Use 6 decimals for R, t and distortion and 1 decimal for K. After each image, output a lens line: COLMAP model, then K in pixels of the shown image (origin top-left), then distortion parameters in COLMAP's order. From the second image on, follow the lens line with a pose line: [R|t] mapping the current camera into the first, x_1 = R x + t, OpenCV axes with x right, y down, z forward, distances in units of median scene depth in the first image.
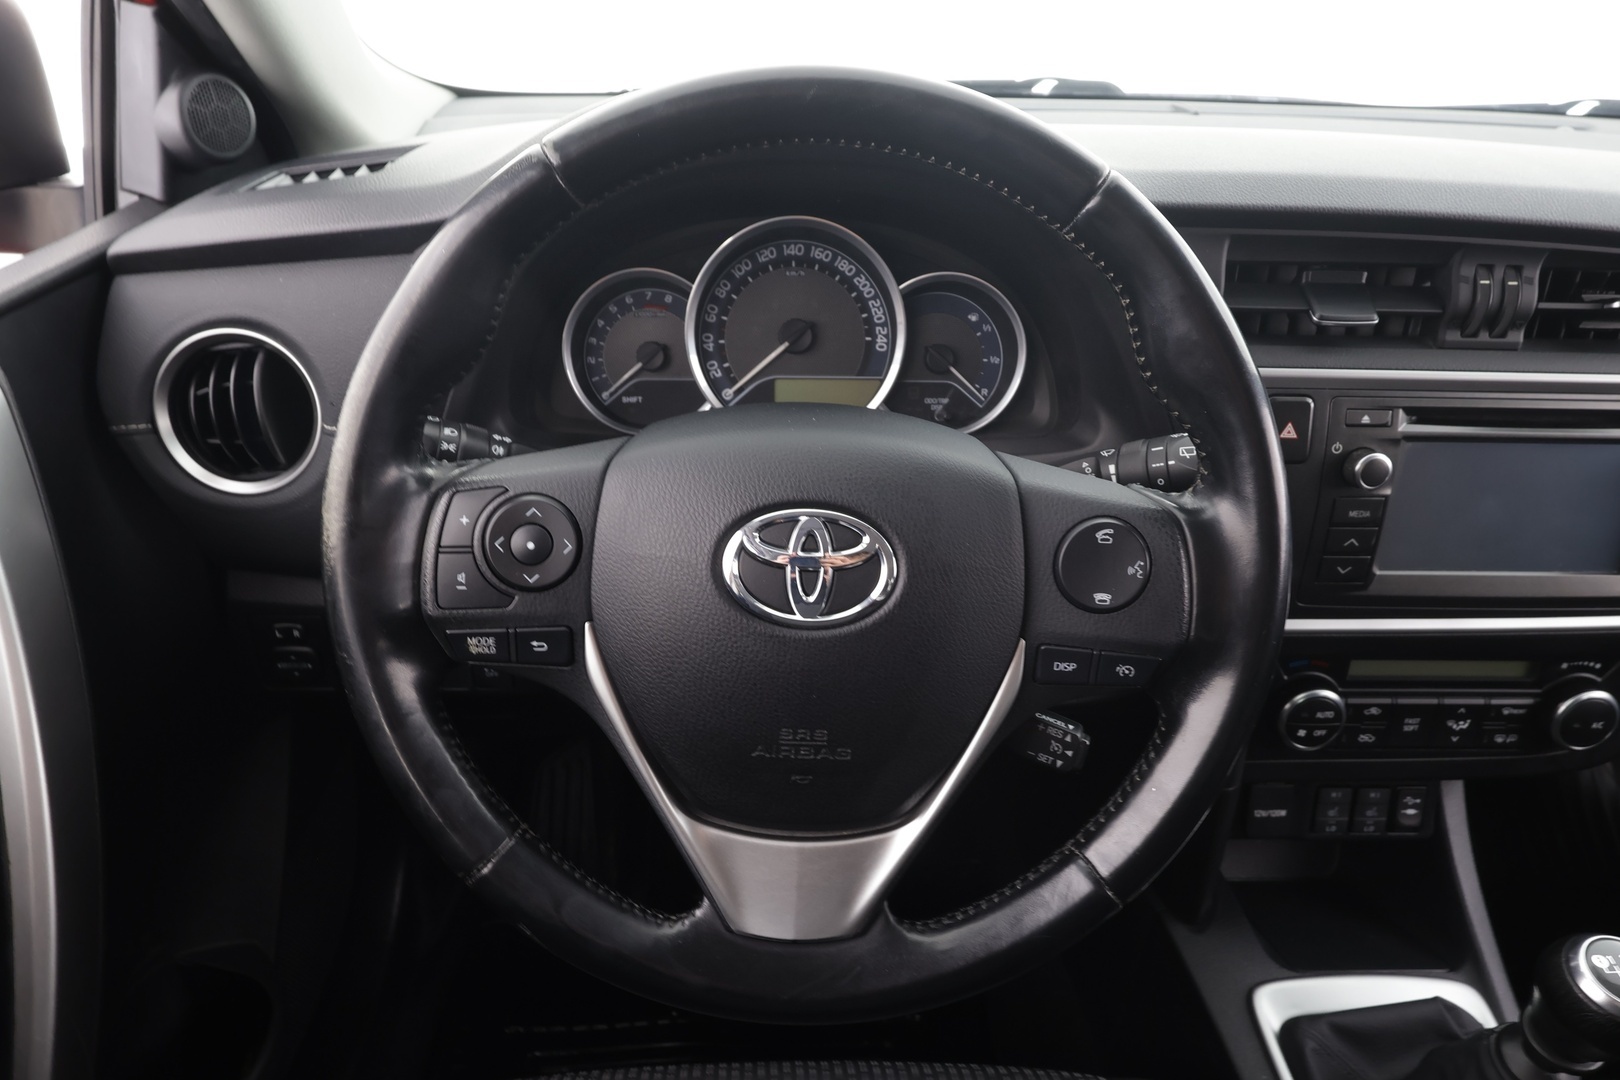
lens RADIAL K [[1044.8, 0, 815.7], [0, 1044.8, 549.2], [0, 0, 1]] dist [-0.006761, 0.010390]
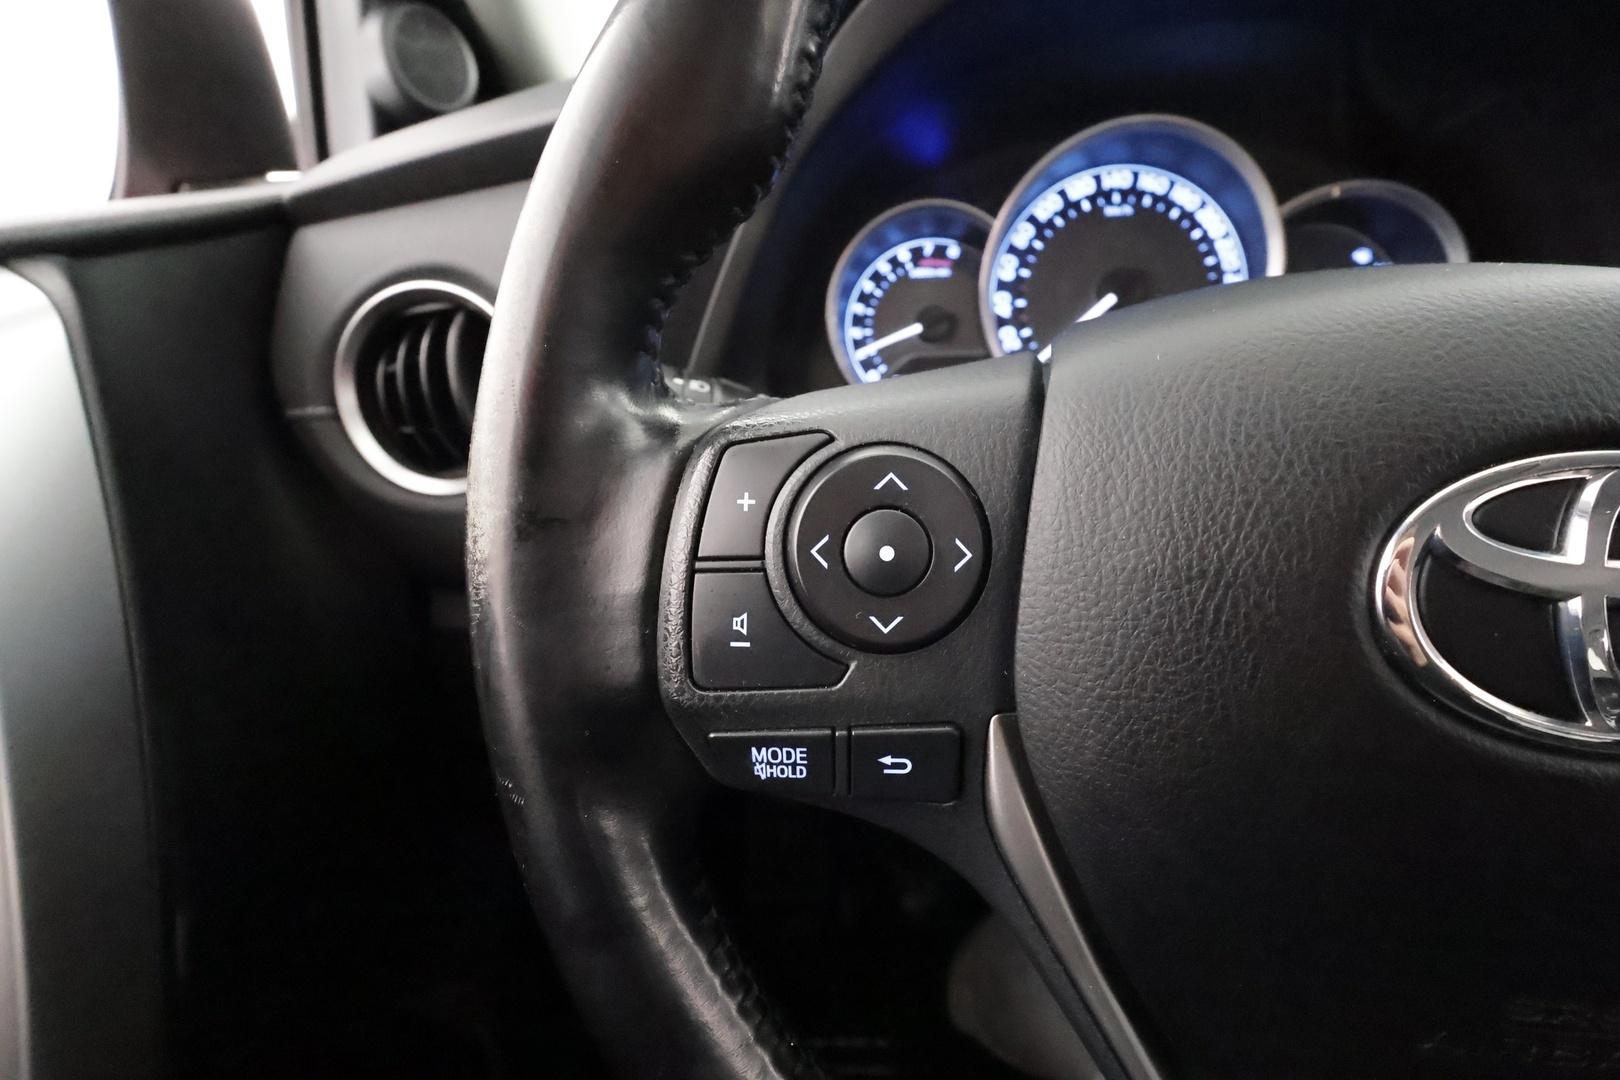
lens RADIAL K [[741.1, 0, 833.6], [0, 741.1, 553.6], [0, 0, 1]] dist [0.002558, -0.000086]
pose [[0.992054, -0.005083, -0.125708, -0.184020], [0.003111, 0.999869, -0.015885, 0.001037], [0.125772, 0.015368, 0.991940, 0.485035]]
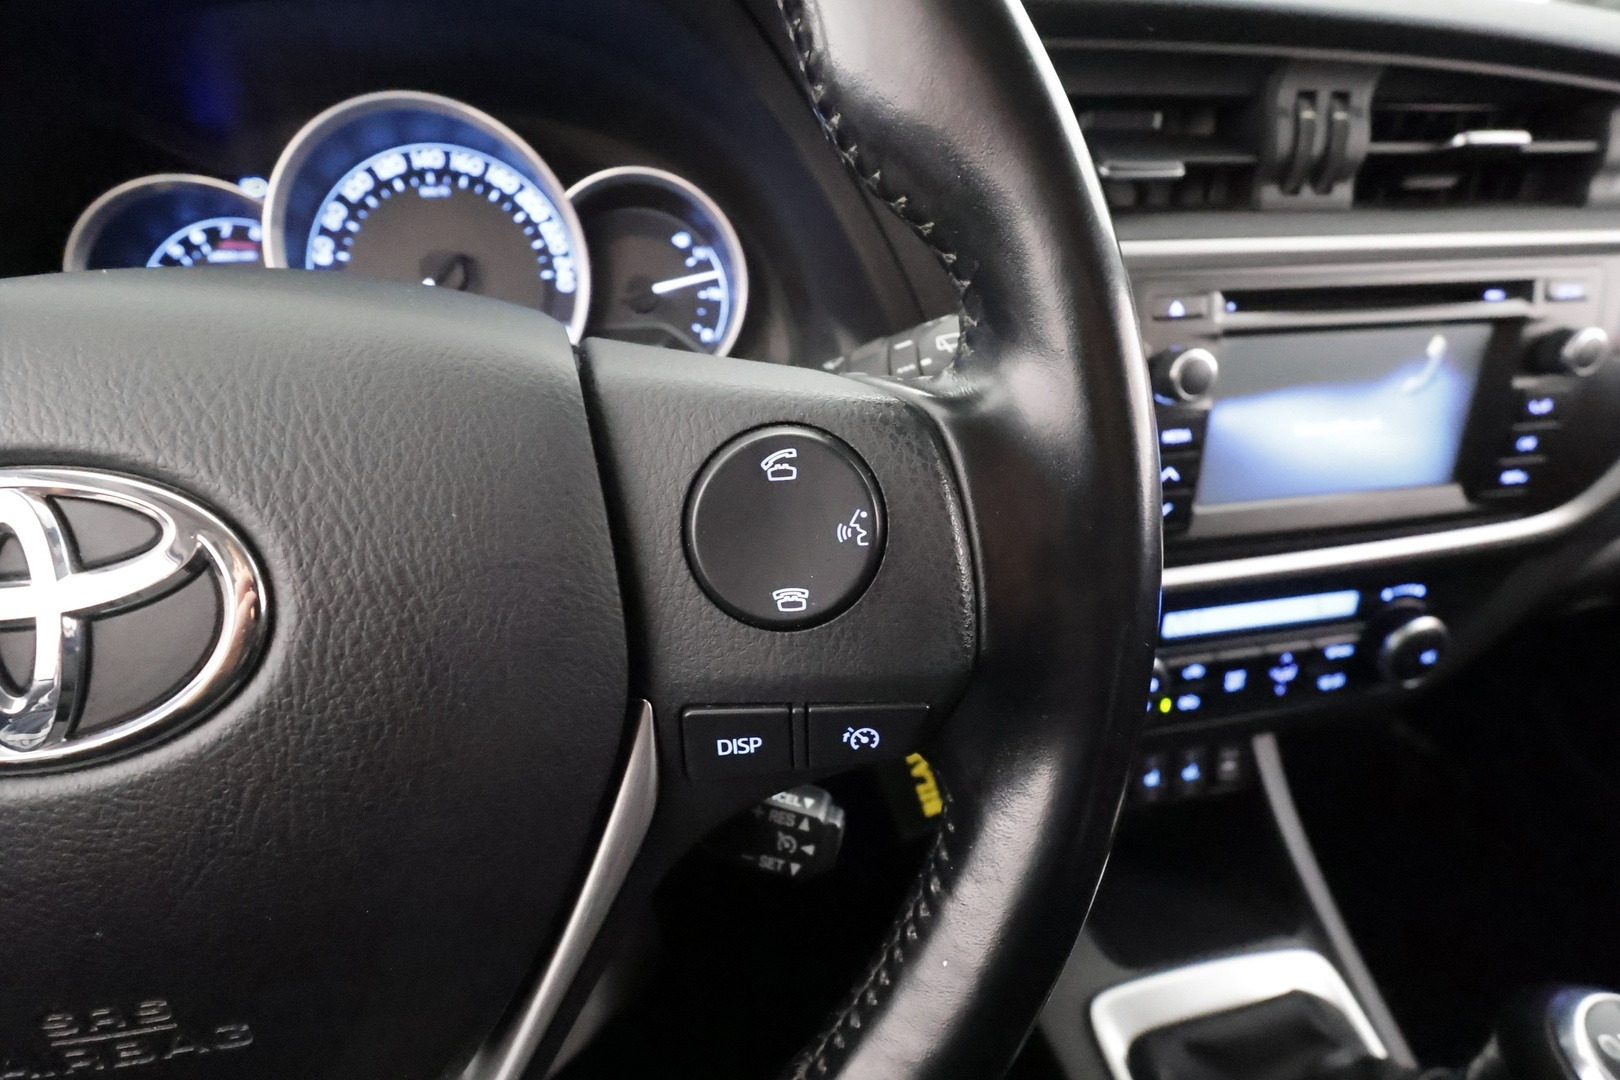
lens RADIAL K [[741.1, 0, 816.4], [0, 741.1, 551.5], [0, 0, 1]] dist [0.002558, -0.000086]
pose [[0.986662, -0.103248, 0.125846, 0.179779], [0.101950, 0.994649, 0.016729, 0.015667], [-0.126900, -0.003676, 0.991909, 0.491772]]
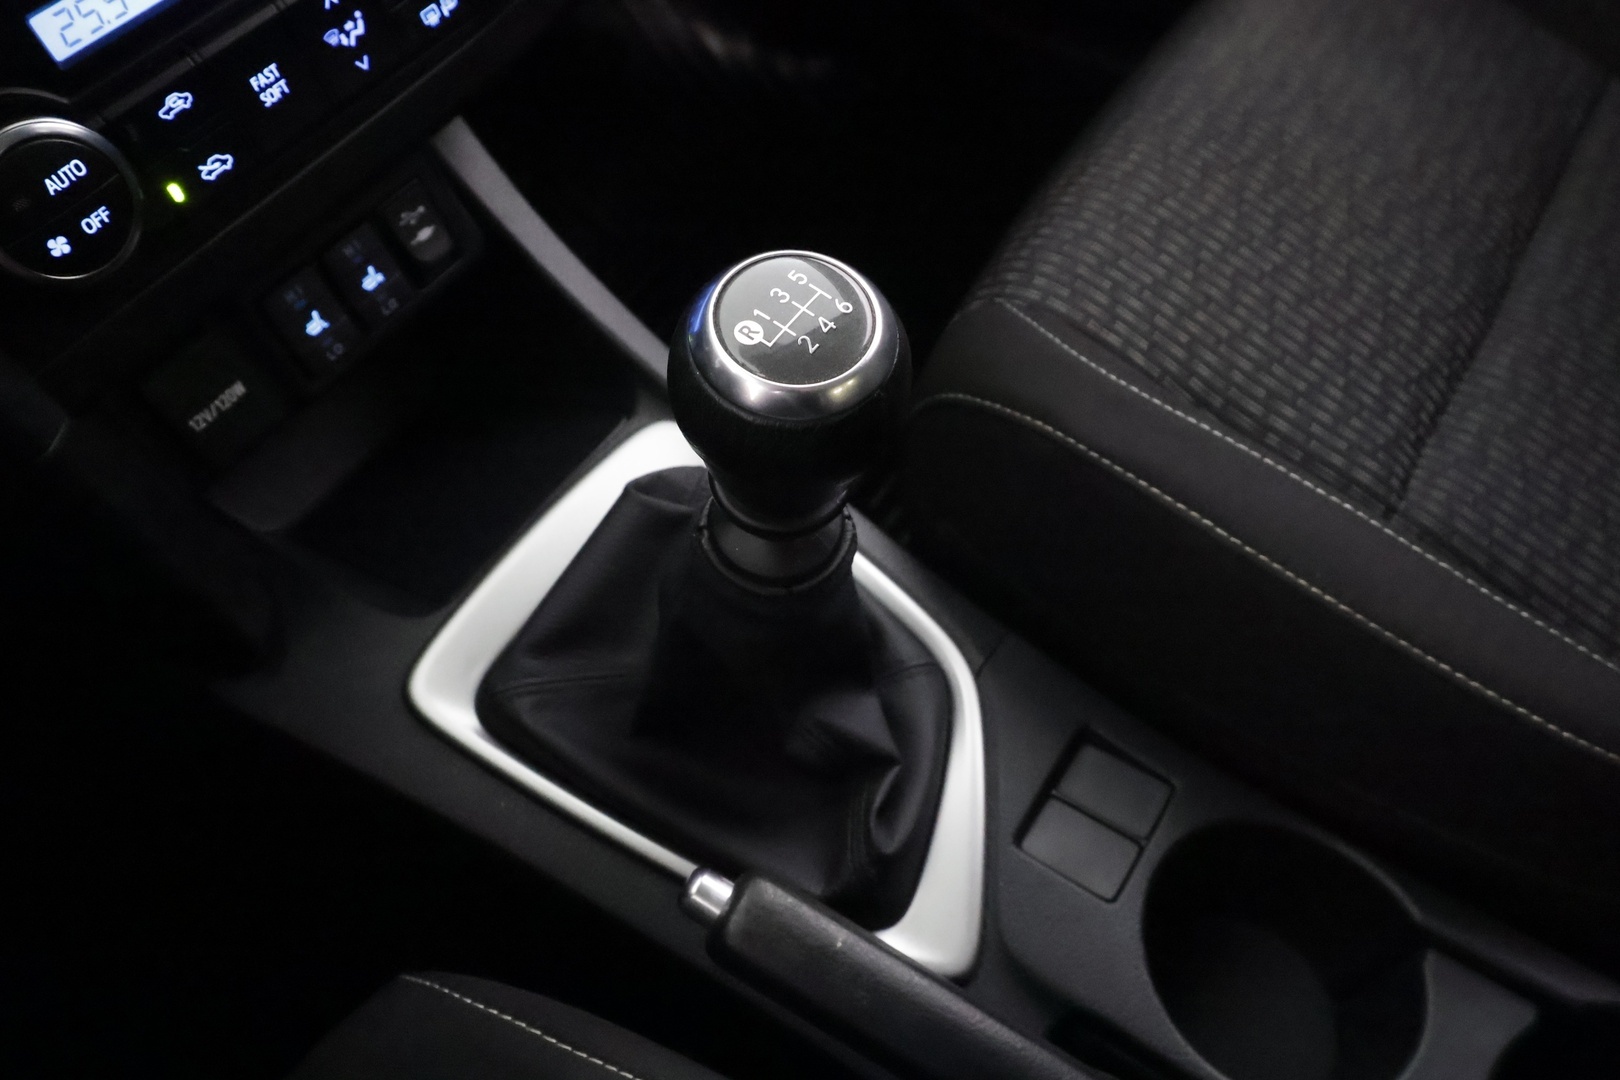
lens RADIAL K [[1175.2, 0, 814.5], [0, 1175.2, 544.2], [0, 0, 1]] dist [0.009535, 0.001516]
pose [[0.590644, -0.698947, 0.403252, 0.416786], [0.468526, 0.703919, 0.533836, 0.167949], [-0.656980, -0.126372, 0.743241, 0.494006]]
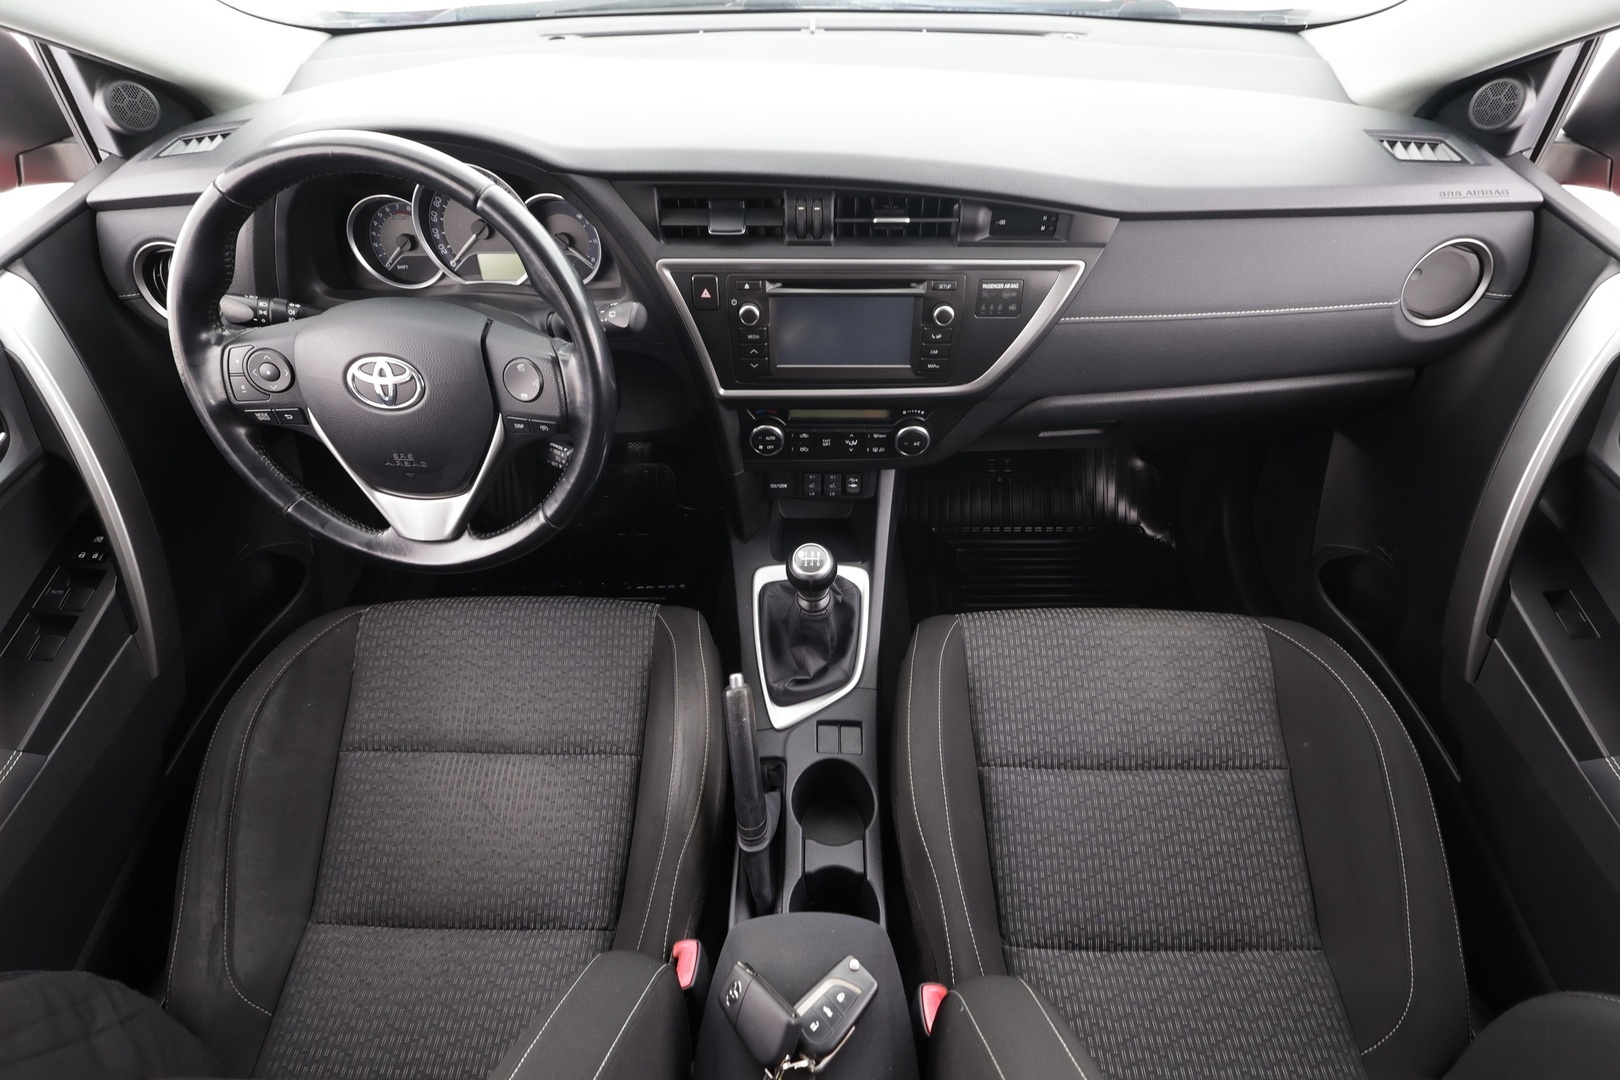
lens RADIAL K [[741.1, 0, 800.1], [0, 741.1, 531.8], [0, 0, 1]] dist [0.002558, -0.000086]
pose [[0.998313, 0.009848, -0.057222, 0.695828], [0.008945, 0.947664, 0.319145, -0.129250], [0.057370, -0.319118, 0.945977, -0.398194]]
